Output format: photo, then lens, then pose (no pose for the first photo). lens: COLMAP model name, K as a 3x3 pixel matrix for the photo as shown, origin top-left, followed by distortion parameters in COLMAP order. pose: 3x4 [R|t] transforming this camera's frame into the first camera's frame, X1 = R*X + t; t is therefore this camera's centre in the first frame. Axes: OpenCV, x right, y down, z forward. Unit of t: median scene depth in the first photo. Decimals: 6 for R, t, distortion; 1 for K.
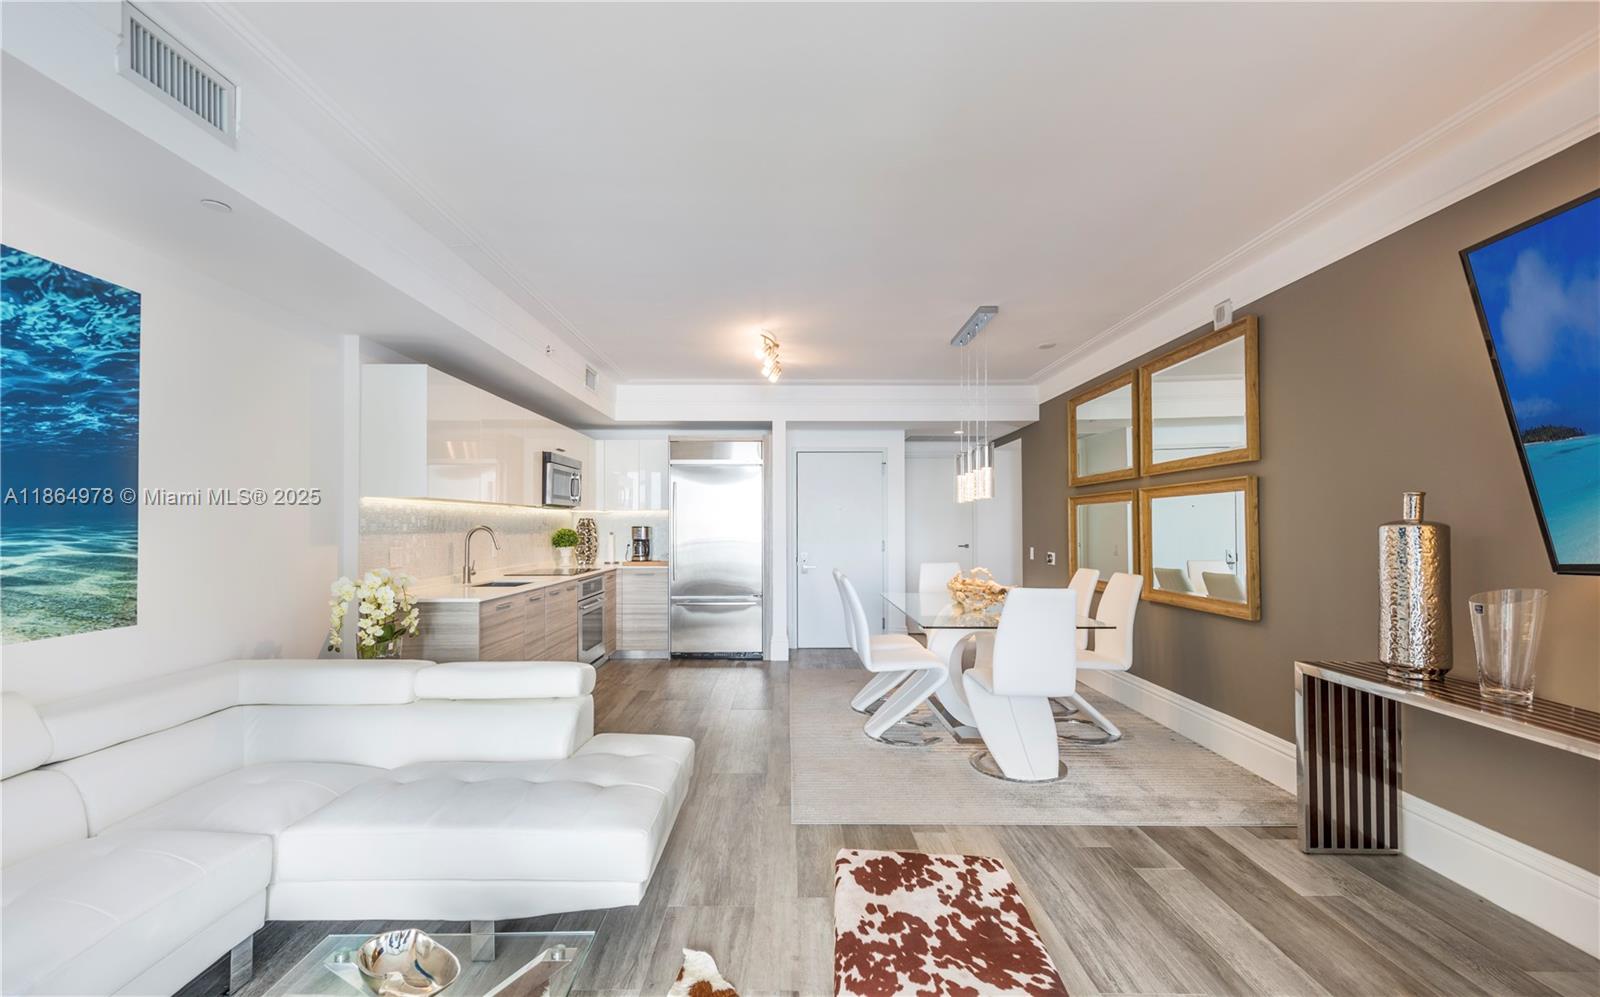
lens RADIAL K [[645.0, 0, 770.5], [0, 645.0, 517.3], [0, 0, 1]] dist [0.007267, -0.000809]
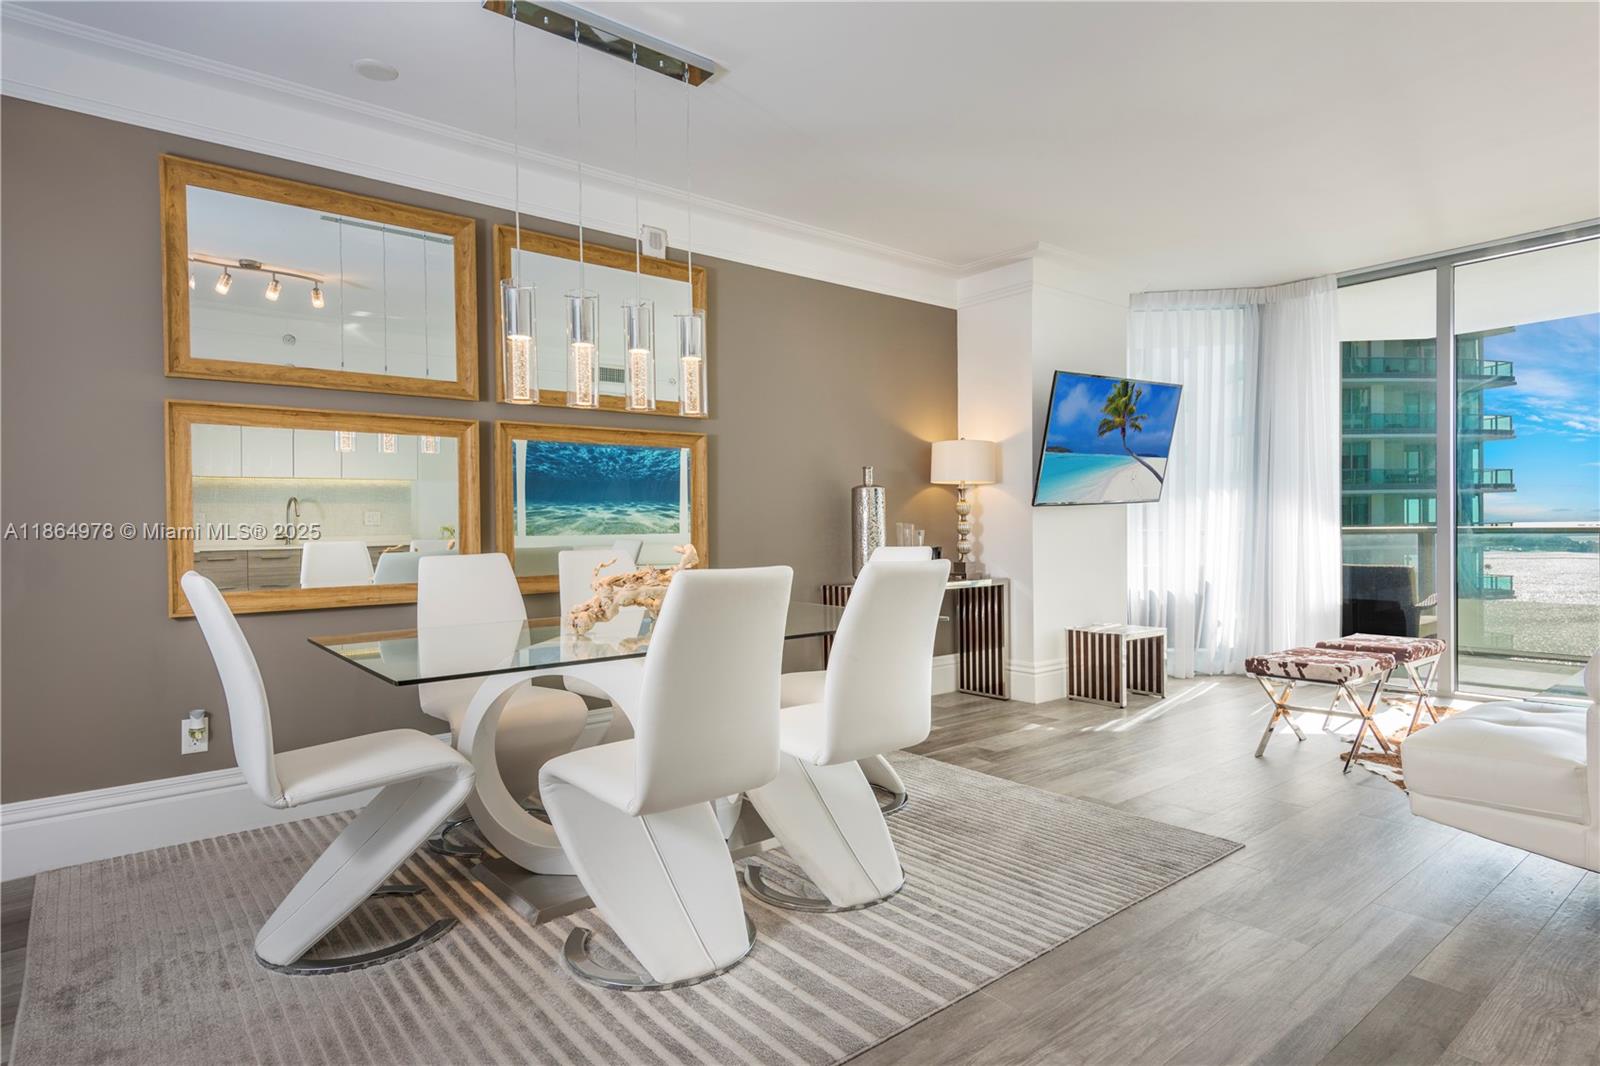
lens RADIAL K [[866.2, 0, 799.9], [0, 866.2, 539.4], [0, 0, 1]] dist [0.023954, 0.000128]
pose [[-0.644931, -0.000818, 0.764240, -0.490239], [0.003320, 0.999987, 0.003871, 0.127244], [-0.764234, 0.005034, -0.644920, 2.442768]]
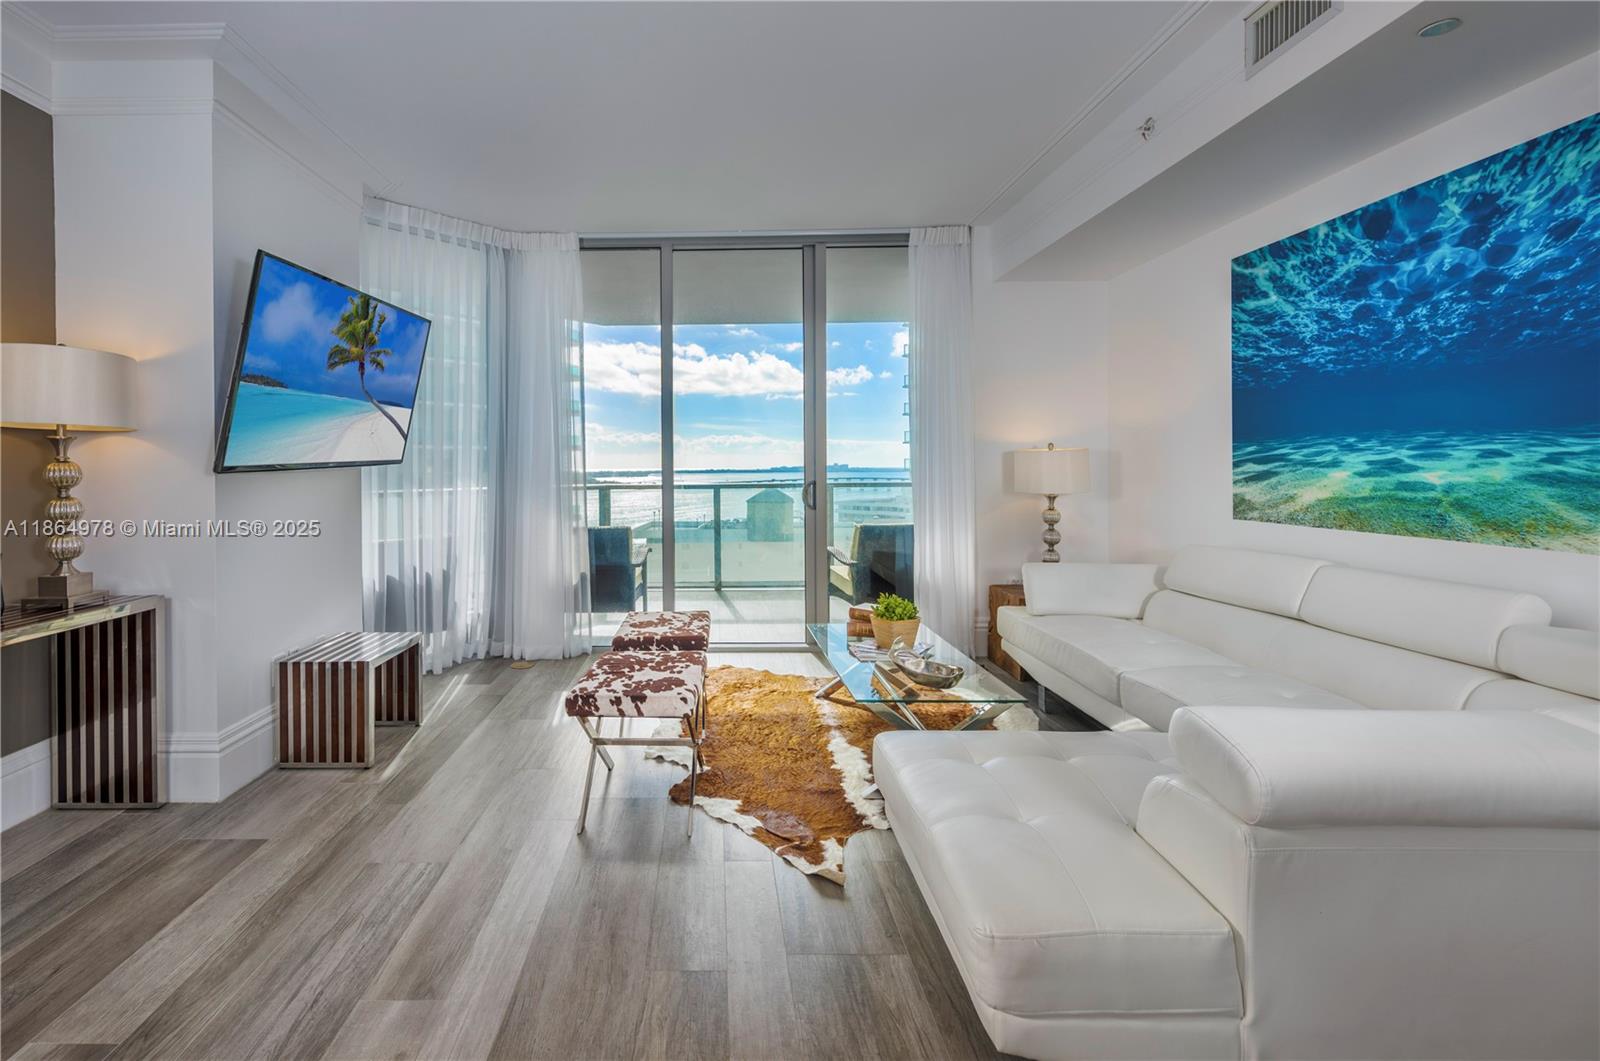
lens RADIAL K [[702.8, 0, 699.7], [0, 702.8, 470.8], [0, 0, 1]] dist [0.005079, -0.000826]
pose [[-0.999959, 0.006746, 0.006101, 0.059900], [0.006708, 0.999958, -0.006245, 0.064222], [-0.006143, -0.006204, -0.999962, 1.648938]]
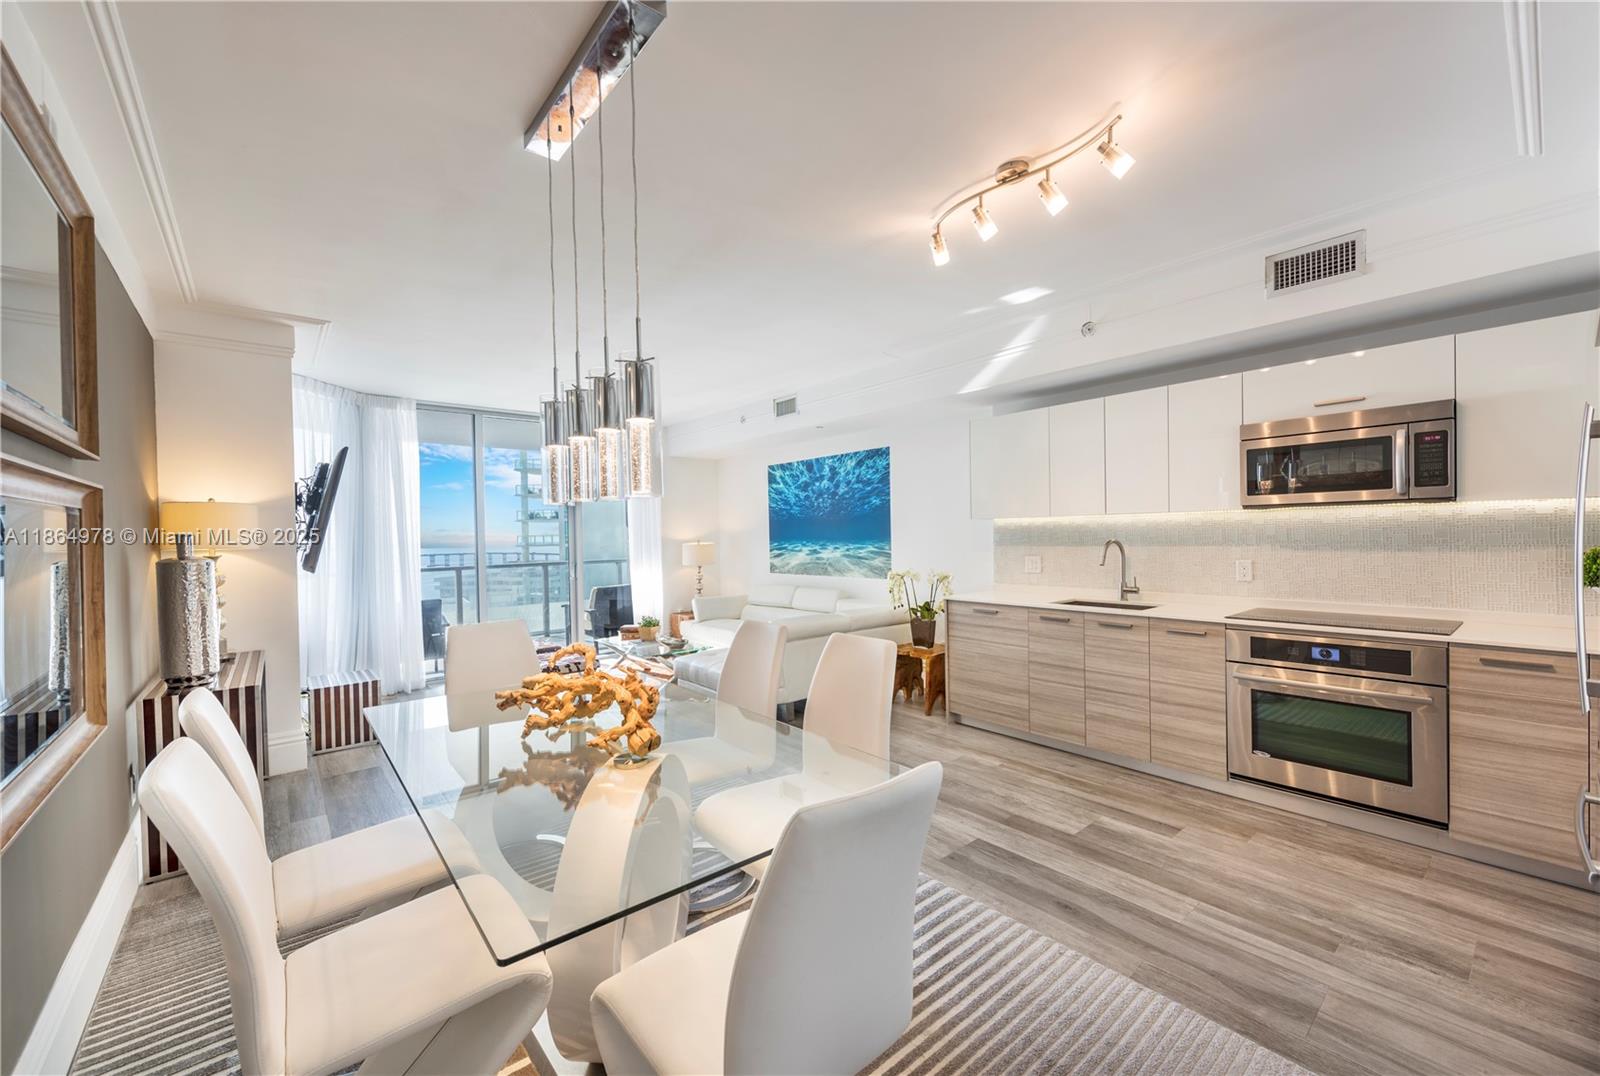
lens RADIAL K [[632.9, 0, 800.5], [0, 632.9, 539.1], [0, 0, 1]] dist [0.001961, 0.000064]
pose [[-0.753160, 0.017990, -0.657592, 0.896382], [0.026409, 0.999647, -0.002899, 0.007867], [0.657307, -0.019550, -0.753369, 2.632239]]
